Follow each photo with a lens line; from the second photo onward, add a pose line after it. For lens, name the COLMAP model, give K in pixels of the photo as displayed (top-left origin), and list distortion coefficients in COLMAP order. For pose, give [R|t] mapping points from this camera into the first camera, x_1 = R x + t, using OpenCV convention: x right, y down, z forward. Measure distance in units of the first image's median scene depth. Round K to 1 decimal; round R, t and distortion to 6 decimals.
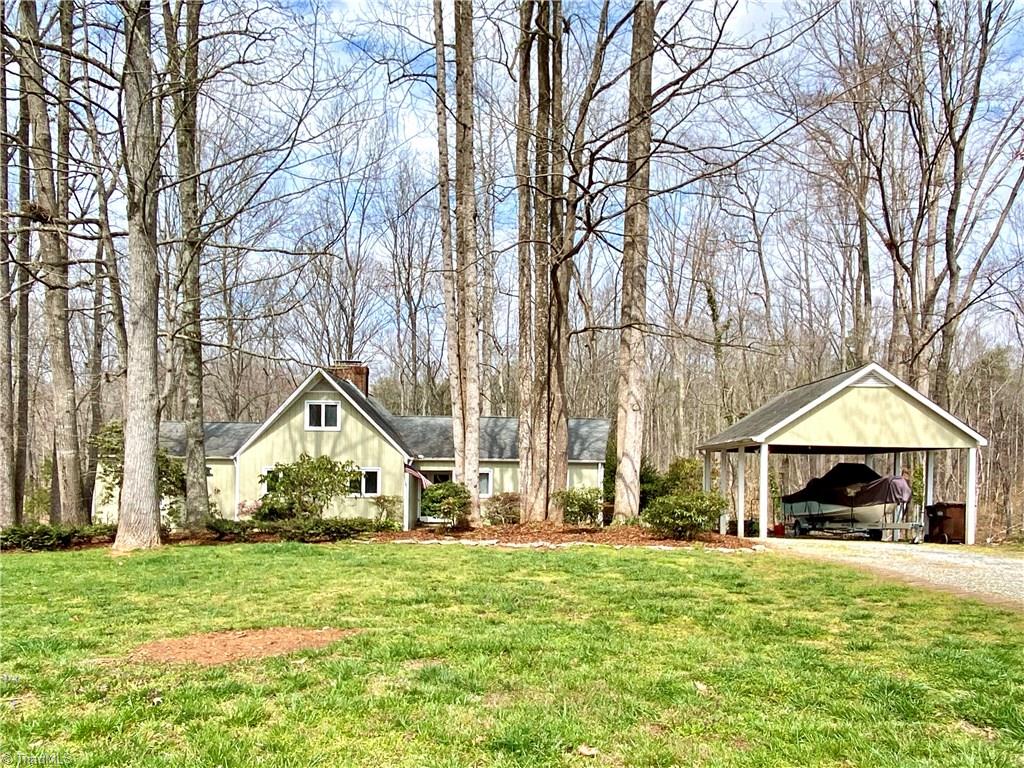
lens RADIAL K [[738.6, 0, 512.0], [0, 738.6, 384.0], [0, 0, 1]] dist [0.503012, 0.000120]
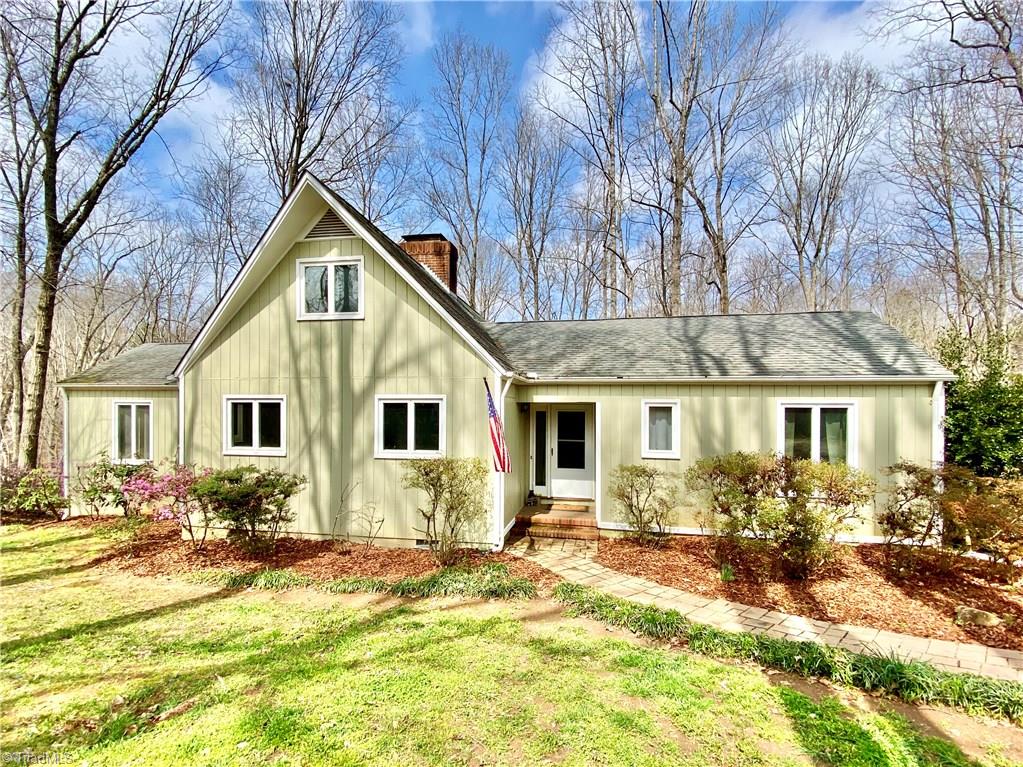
lens RADIAL K [[432.2, 0, 511.5], [0, 432.2, 383.5], [0, 0, 1]] dist [-0.003397, -0.000540]
pose [[0.979057, -0.014361, -0.203080, -0.082301], [0.023852, 0.998731, 0.044367, 0.092891], [0.202185, -0.048281, 0.978156, 0.751103]]
